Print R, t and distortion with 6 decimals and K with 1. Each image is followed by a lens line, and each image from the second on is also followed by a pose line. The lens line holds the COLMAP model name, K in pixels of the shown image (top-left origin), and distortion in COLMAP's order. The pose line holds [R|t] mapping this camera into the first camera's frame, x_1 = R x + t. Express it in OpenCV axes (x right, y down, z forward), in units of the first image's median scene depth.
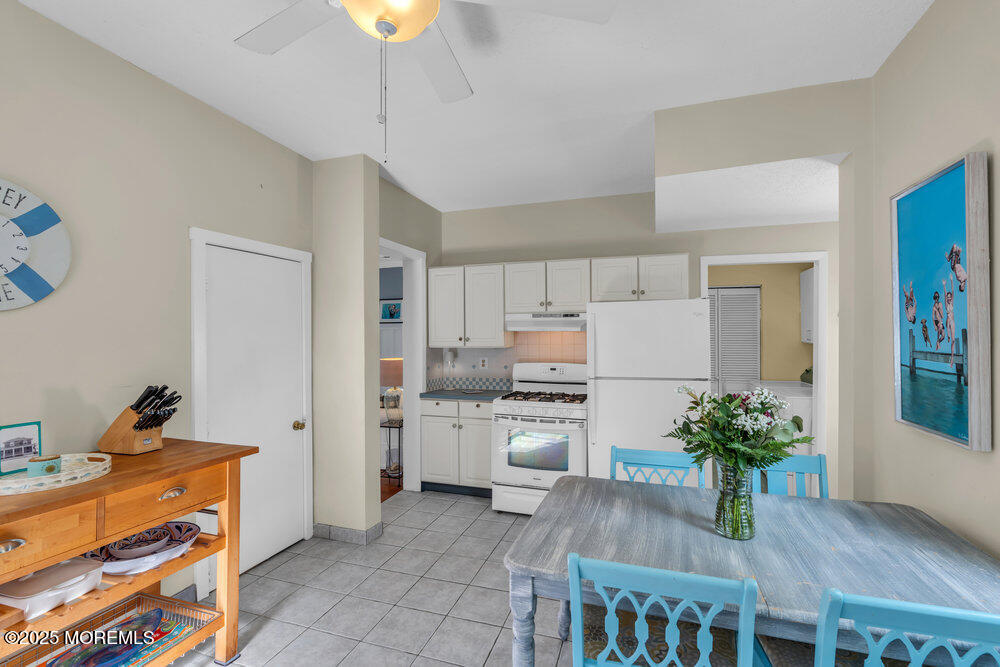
lens RADIAL K [[447.6, 0, 501.7], [0, 447.6, 333.9], [0, 0, 1]] dist [-0.008853, 0.002352]
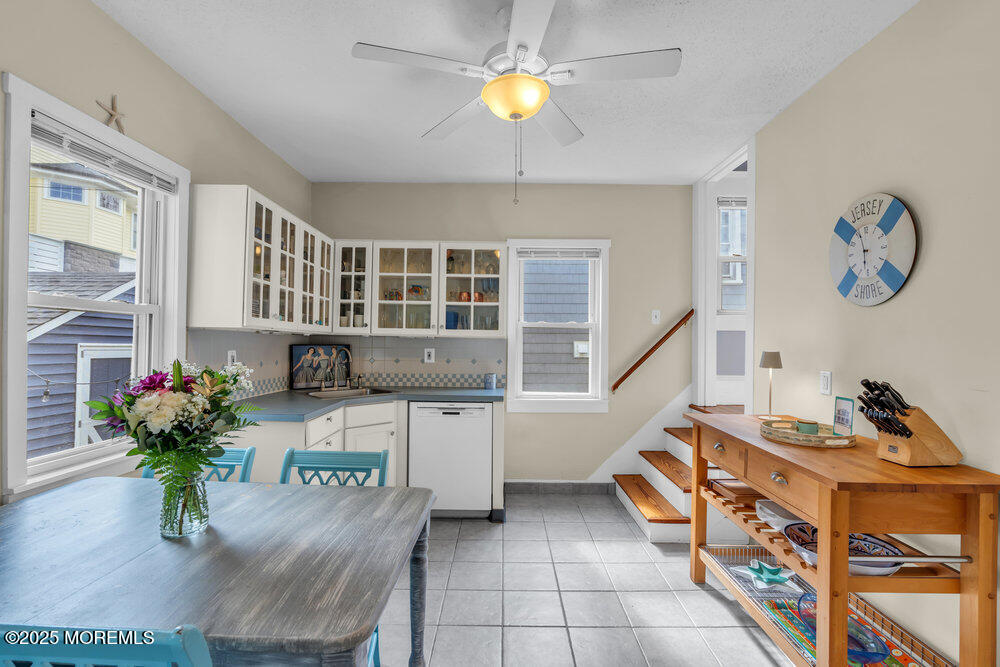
lens RADIAL K [[457.5, 0, 501.3], [0, 457.5, 334.7], [0, 0, 1]] dist [-0.005710, 0.000755]
pose [[-0.953296, -0.017071, -0.301555, 0.136282], [-0.012980, 0.999795, -0.015566, 0.044466], [0.301759, -0.010925, -0.953322, 1.380204]]
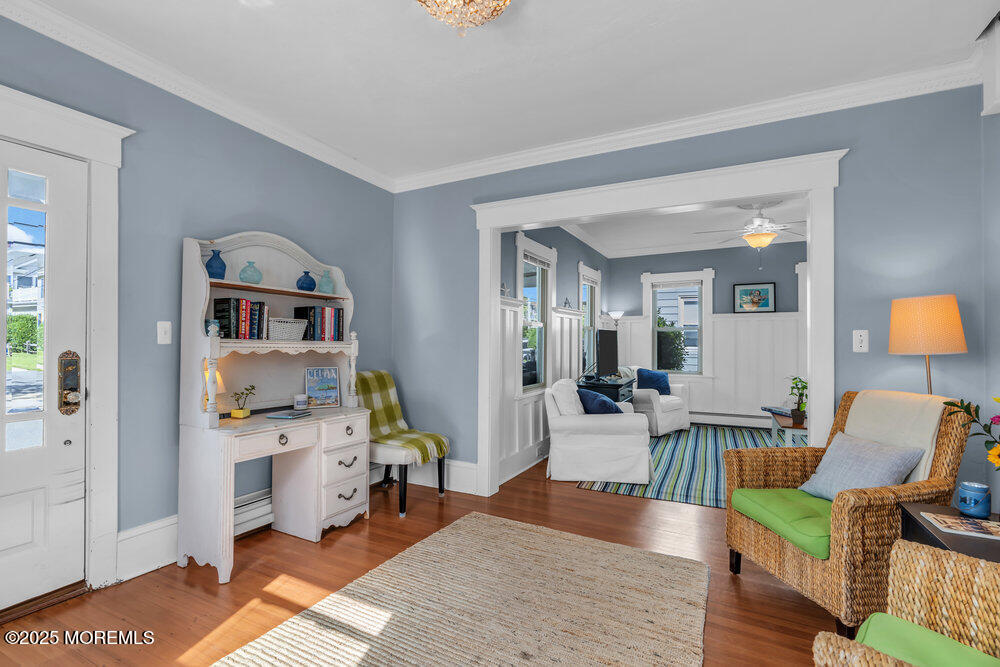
lens RADIAL K [[447.6, 0, 501.7], [0, 447.6, 333.9], [0, 0, 1]] dist [-0.008853, 0.002352]
pose [[0.986073, 0.004854, -0.166244, -1.980944], [-0.006433, 0.999939, -0.008964, 0.089093], [0.166191, 0.009908, 0.986044, 0.379030]]
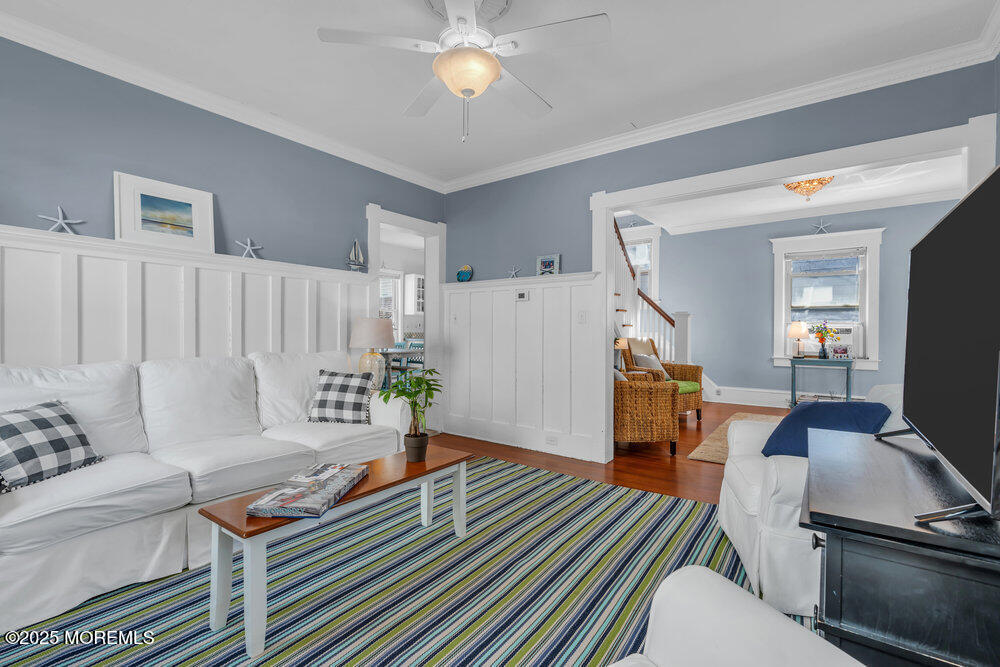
lens RADIAL K [[447.6, 0, 501.7], [0, 447.6, 333.9], [0, 0, 1]] dist [-0.008853, 0.002352]
pose [[-0.948354, -0.004769, 0.317177, -1.509996], [-0.003439, 0.999983, 0.004752, 0.163631], [-0.317195, 0.003415, -0.948354, 3.519981]]
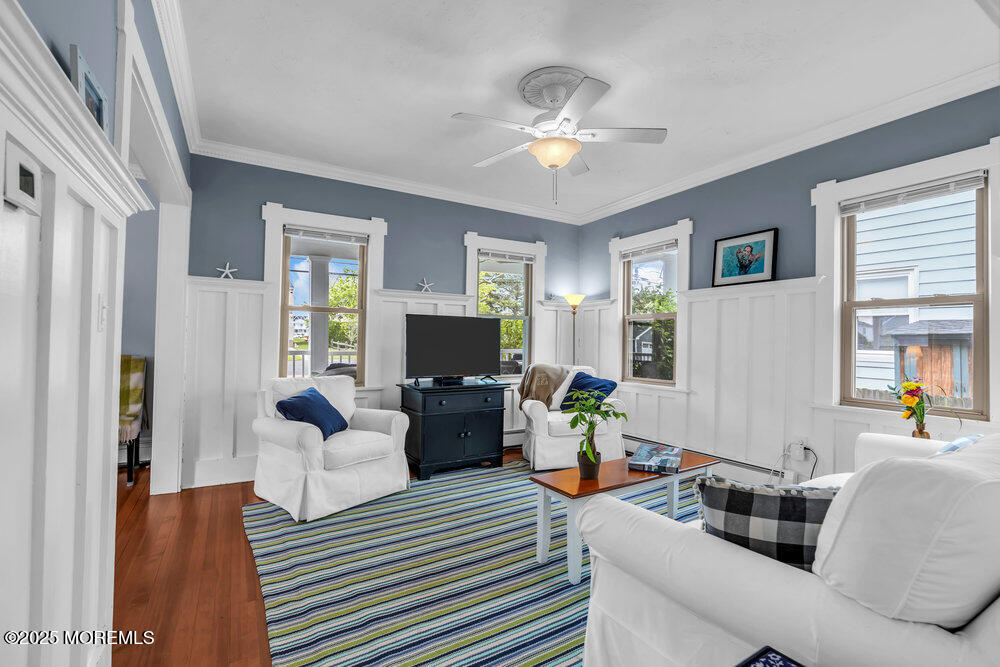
lens RADIAL K [[447.6, 0, 501.7], [0, 447.6, 333.9], [0, 0, 1]] dist [-0.008853, 0.002352]
pose [[0.751390, 0.004271, -0.659844, -0.433570], [-0.012902, 0.999883, -0.008219, 0.126730], [0.659732, 0.014689, 0.751358, 1.630376]]
